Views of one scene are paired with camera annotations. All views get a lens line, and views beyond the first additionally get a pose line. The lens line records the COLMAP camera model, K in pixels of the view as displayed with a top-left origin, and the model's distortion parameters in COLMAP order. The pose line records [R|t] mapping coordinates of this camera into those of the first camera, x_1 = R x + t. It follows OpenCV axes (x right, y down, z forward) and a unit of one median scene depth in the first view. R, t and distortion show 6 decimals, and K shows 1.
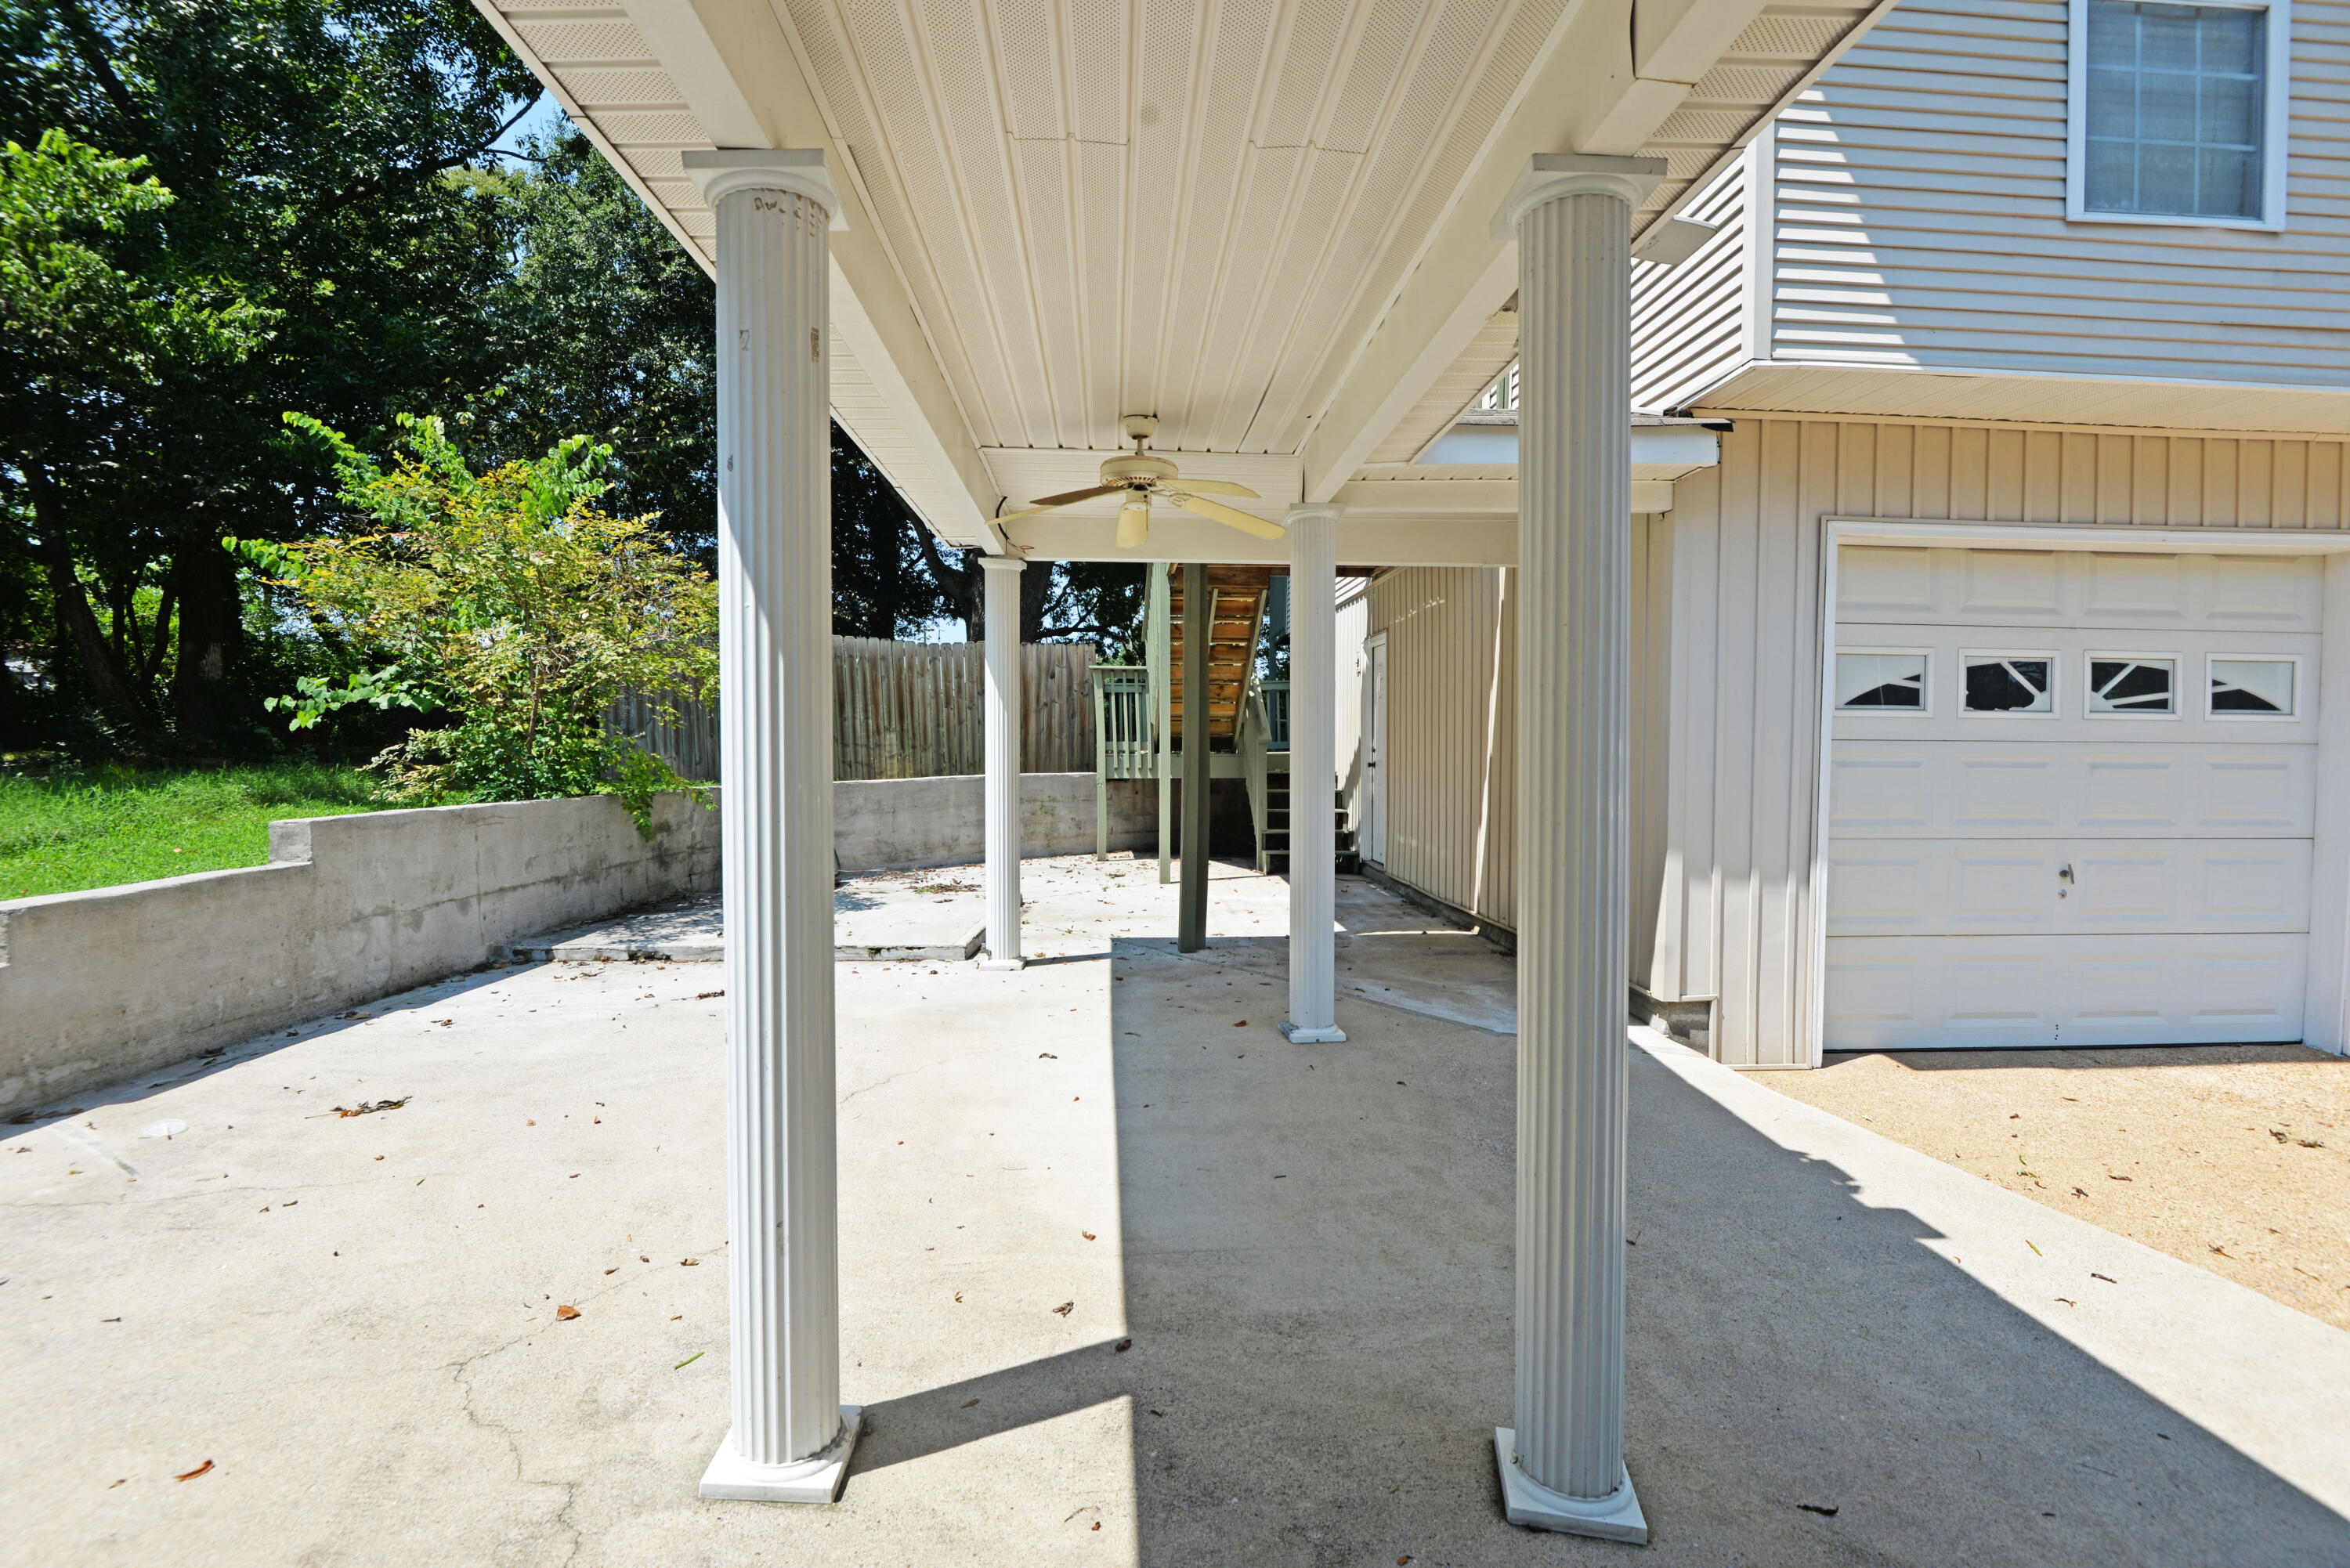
lens RADIAL K [[1082.2, 0, 1163.6], [0, 1082.2, 788.1], [0, 0, 1]] dist [-0.013851, -0.005266]
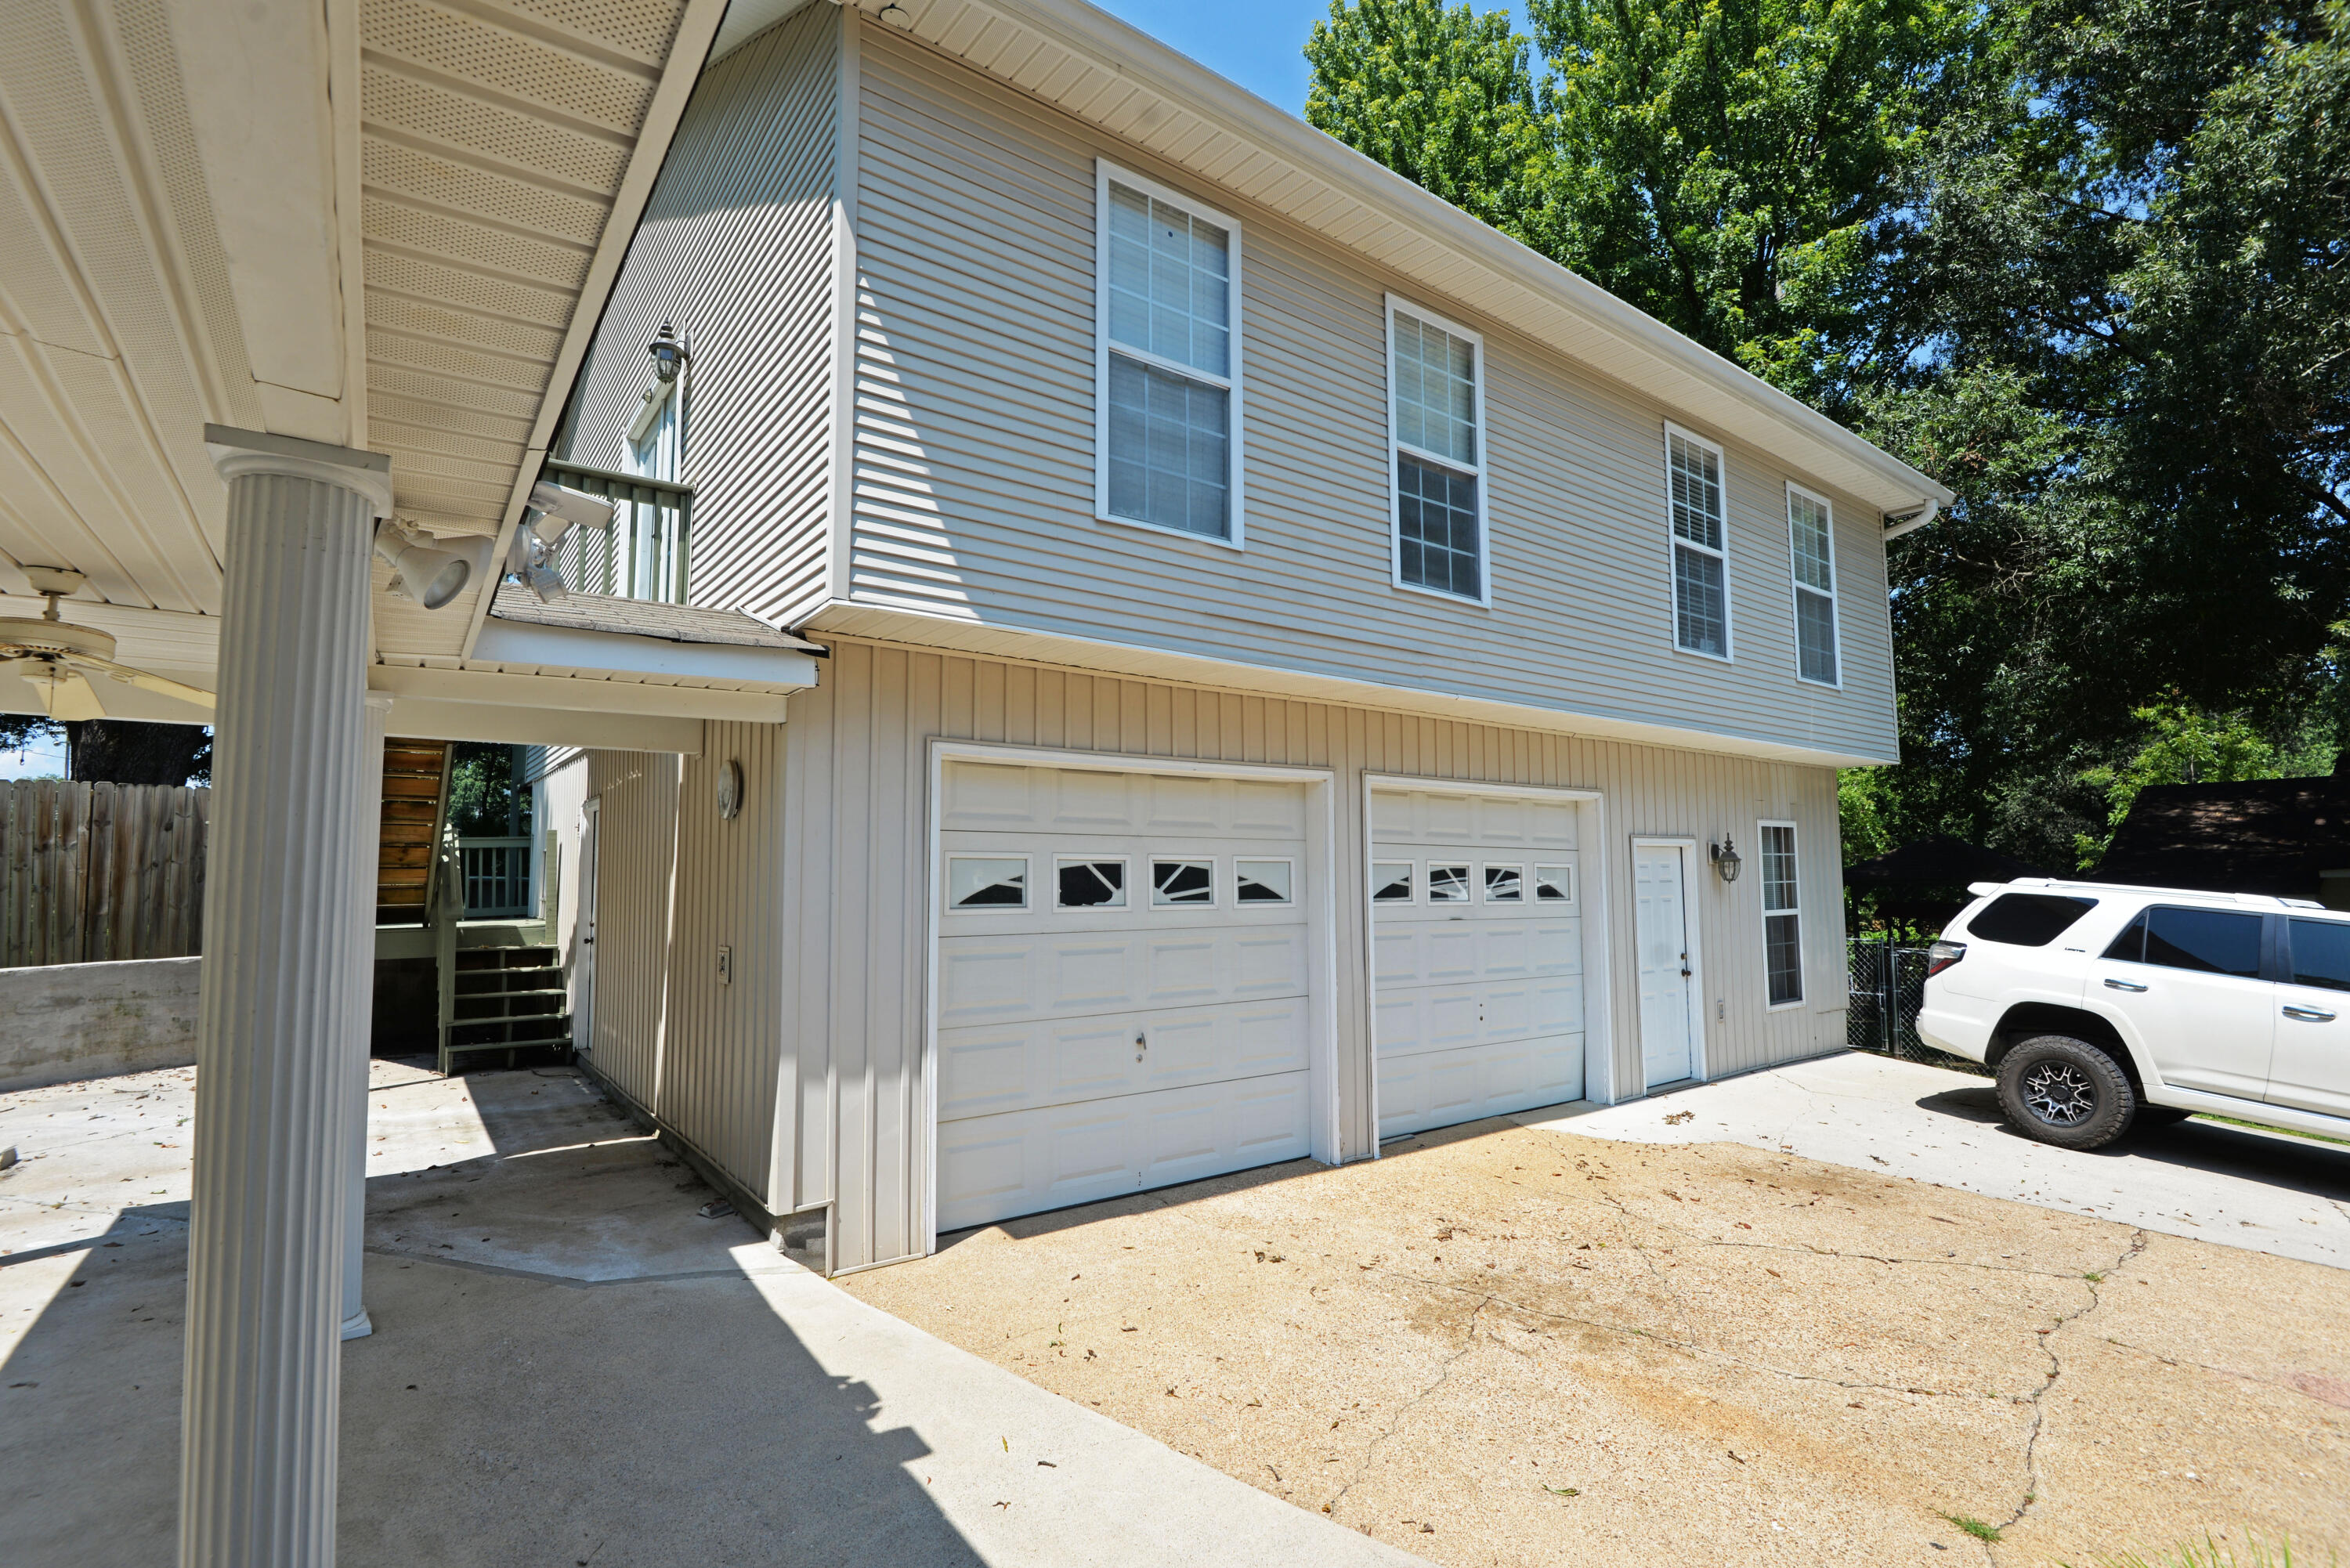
lens RADIAL K [[1082.2, 0, 1163.6], [0, 1082.2, 788.1], [0, 0, 1]] dist [-0.013851, -0.005266]
pose [[0.835615, 0.037329, 0.548046, 0.202602], [0.030880, 0.992918, -0.114714, -0.063950], [-0.548448, 0.112780, 0.828544, -0.048027]]
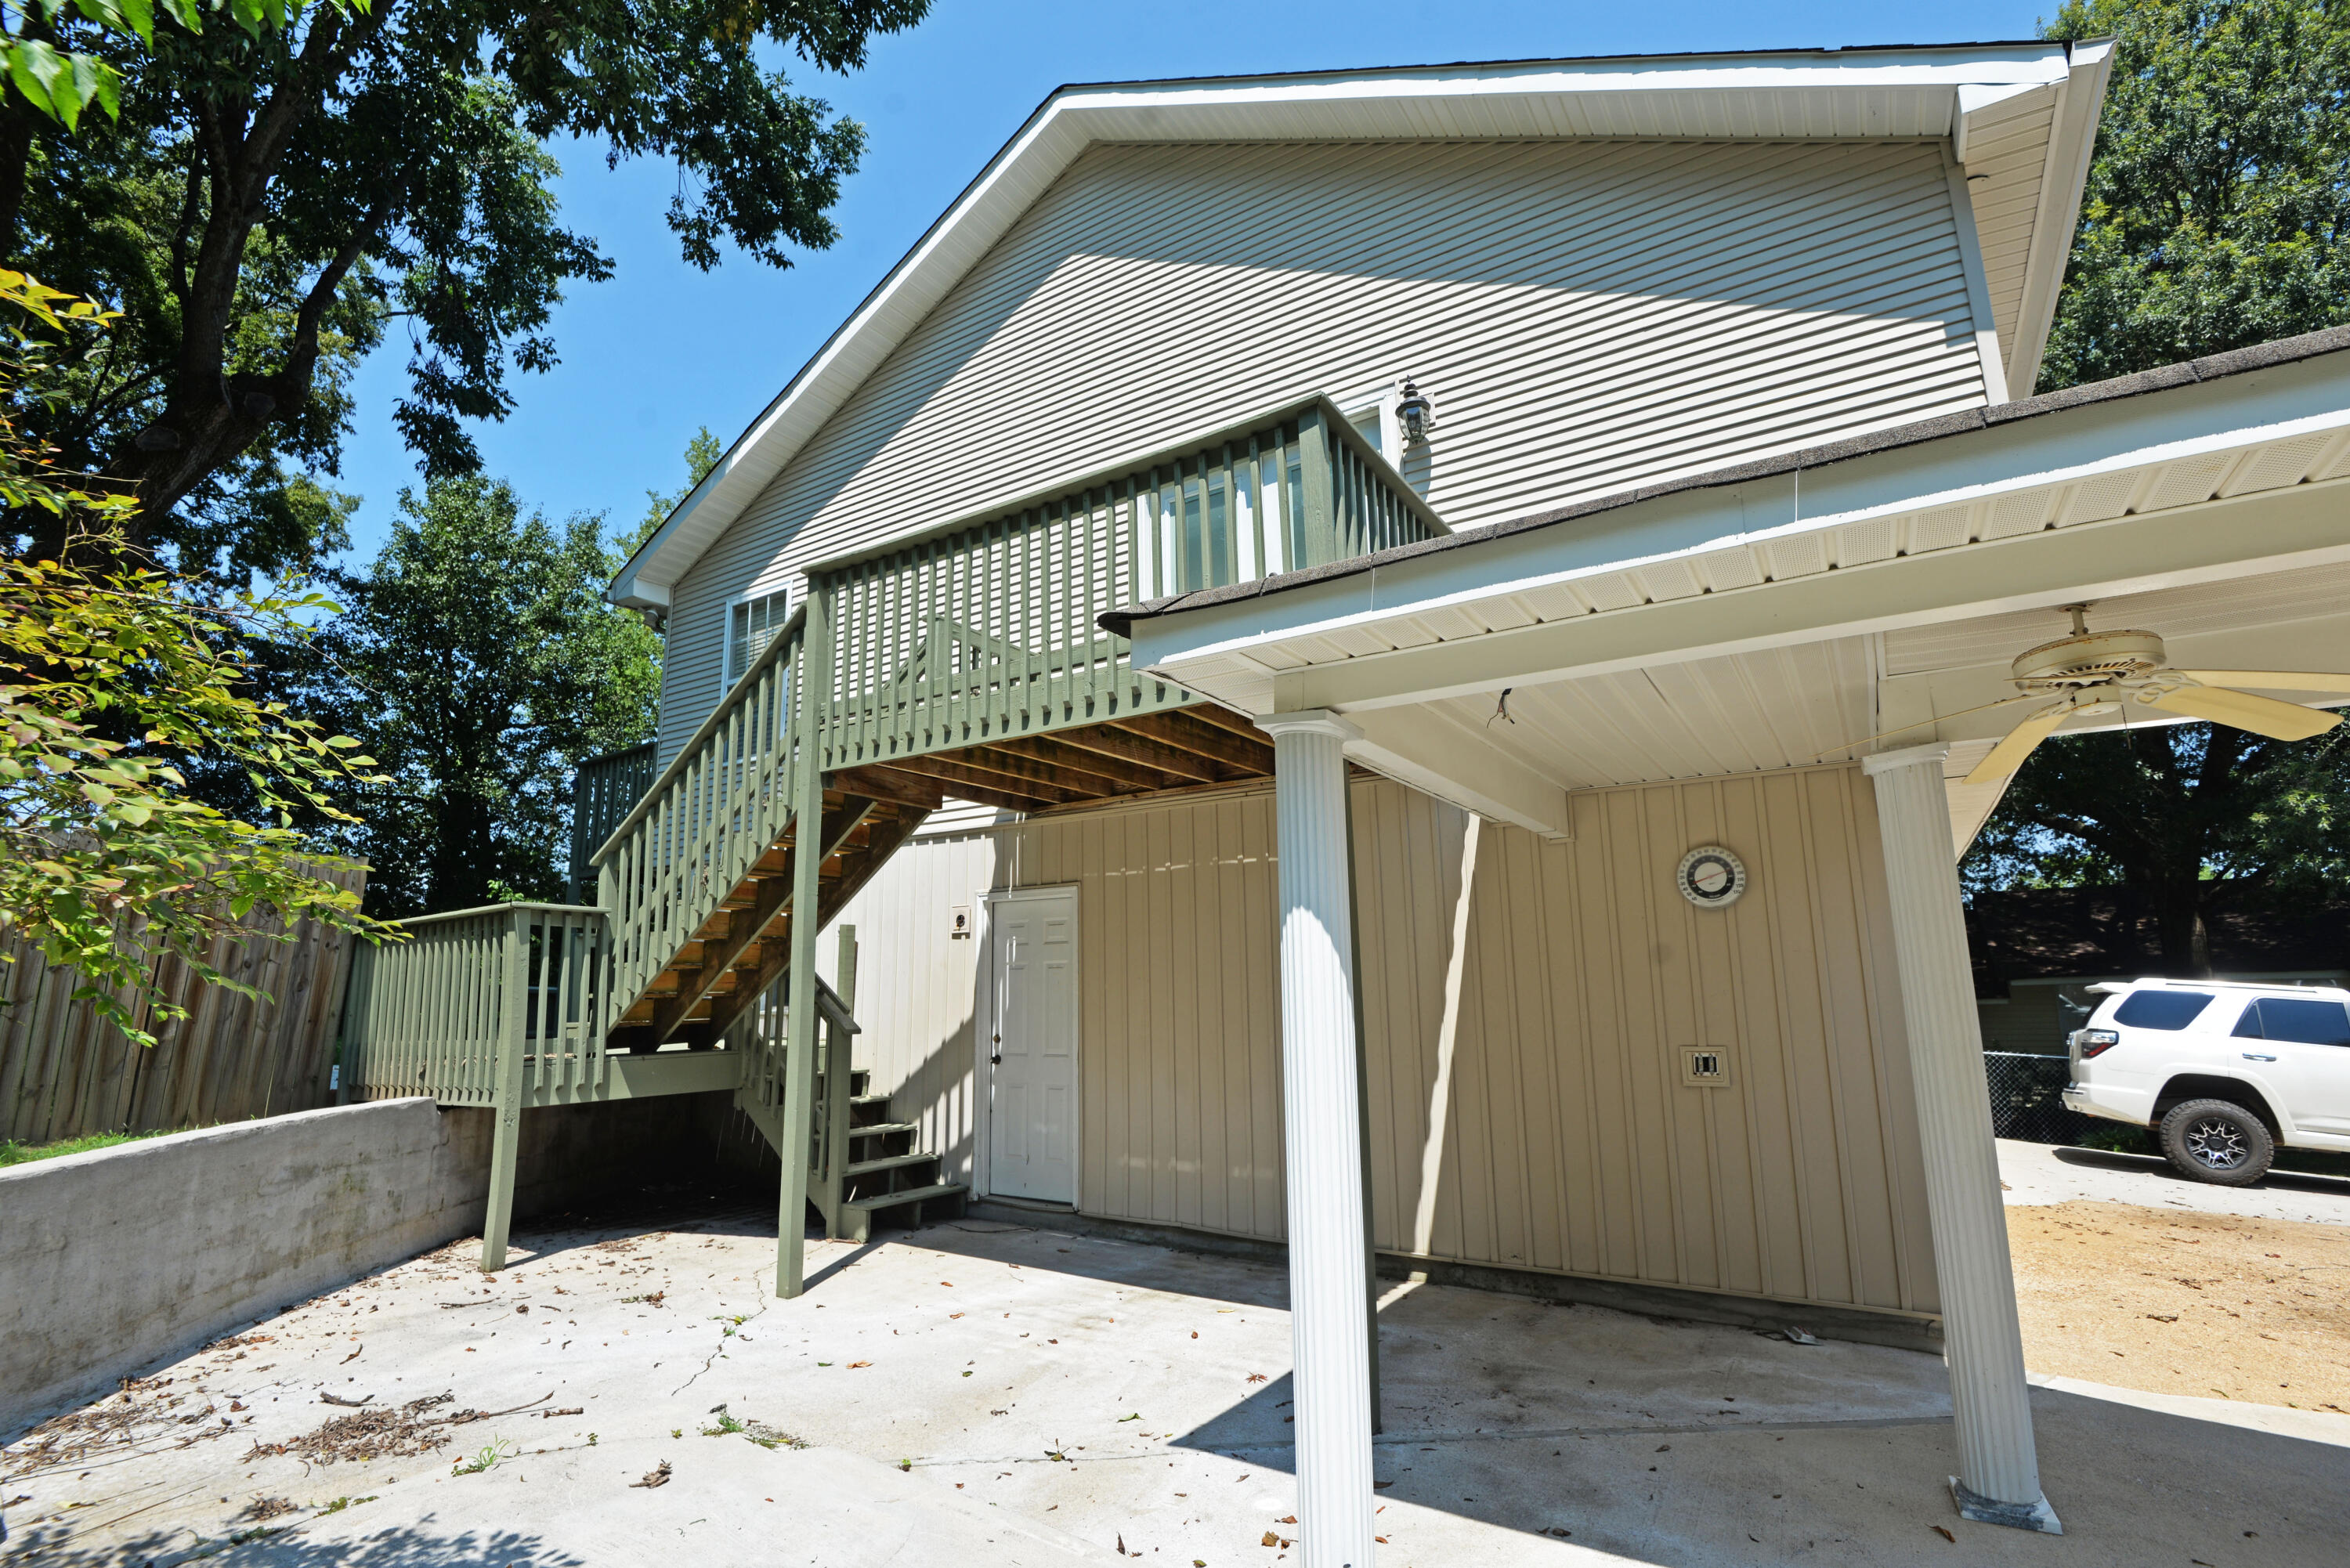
lens RADIAL K [[1082.2, 0, 1163.6], [0, 1082.2, 788.1], [0, 0, 1]] dist [-0.013851, -0.005266]
pose [[0.594565, 0.140546, 0.791668, -0.740438], [0.045207, 0.977204, -0.207435, -0.094497], [-0.802775, 0.159123, 0.574658, 0.948050]]
